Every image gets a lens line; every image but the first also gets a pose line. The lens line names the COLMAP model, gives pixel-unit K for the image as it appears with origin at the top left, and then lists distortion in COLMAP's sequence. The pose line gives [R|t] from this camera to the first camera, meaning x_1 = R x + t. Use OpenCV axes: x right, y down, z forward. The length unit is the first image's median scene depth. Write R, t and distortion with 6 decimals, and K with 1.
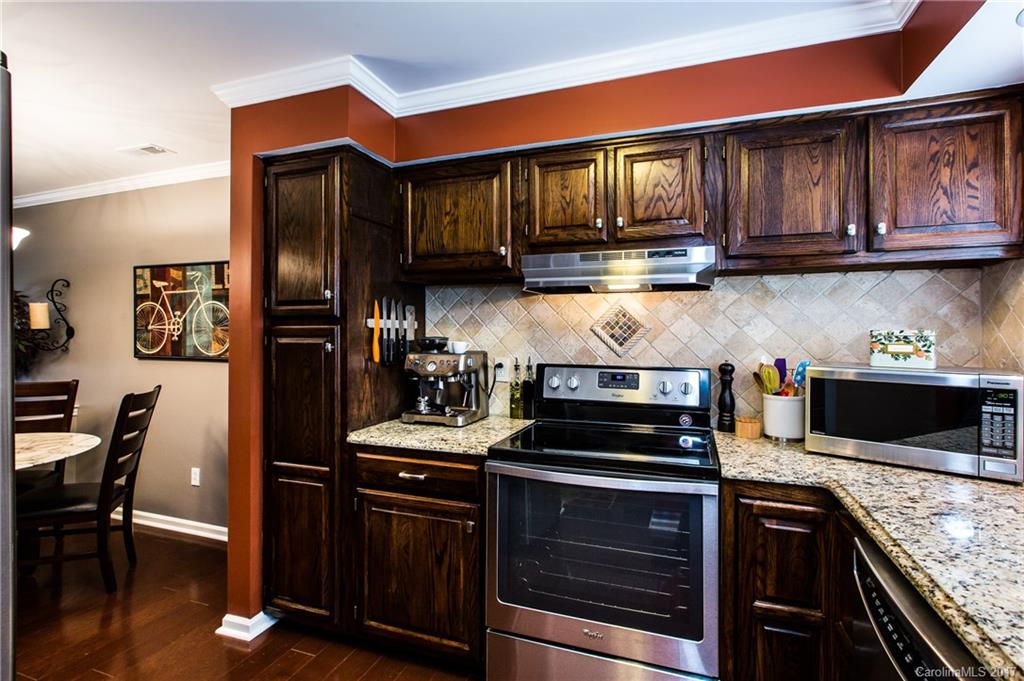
lens RADIAL K [[465.5, 0, 534.0], [0, 465.5, 328.5], [0, 0, 1]] dist [0.009609, -0.000136]
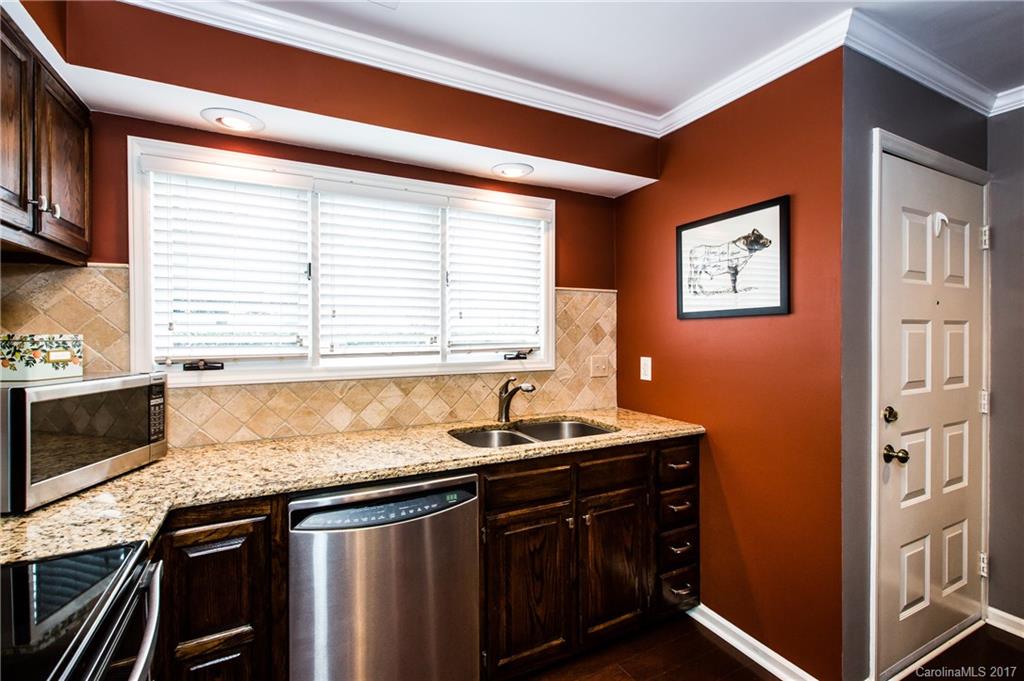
lens RADIAL K [[465.5, 0, 515.7], [0, 465.5, 336.4], [0, 0, 1]] dist [0.009609, -0.000136]
pose [[-0.725723, -0.004416, 0.687973, -0.415682], [-0.004095, 0.999989, 0.002099, 0.002224], [-0.687975, -0.001294, -0.725733, 1.055888]]
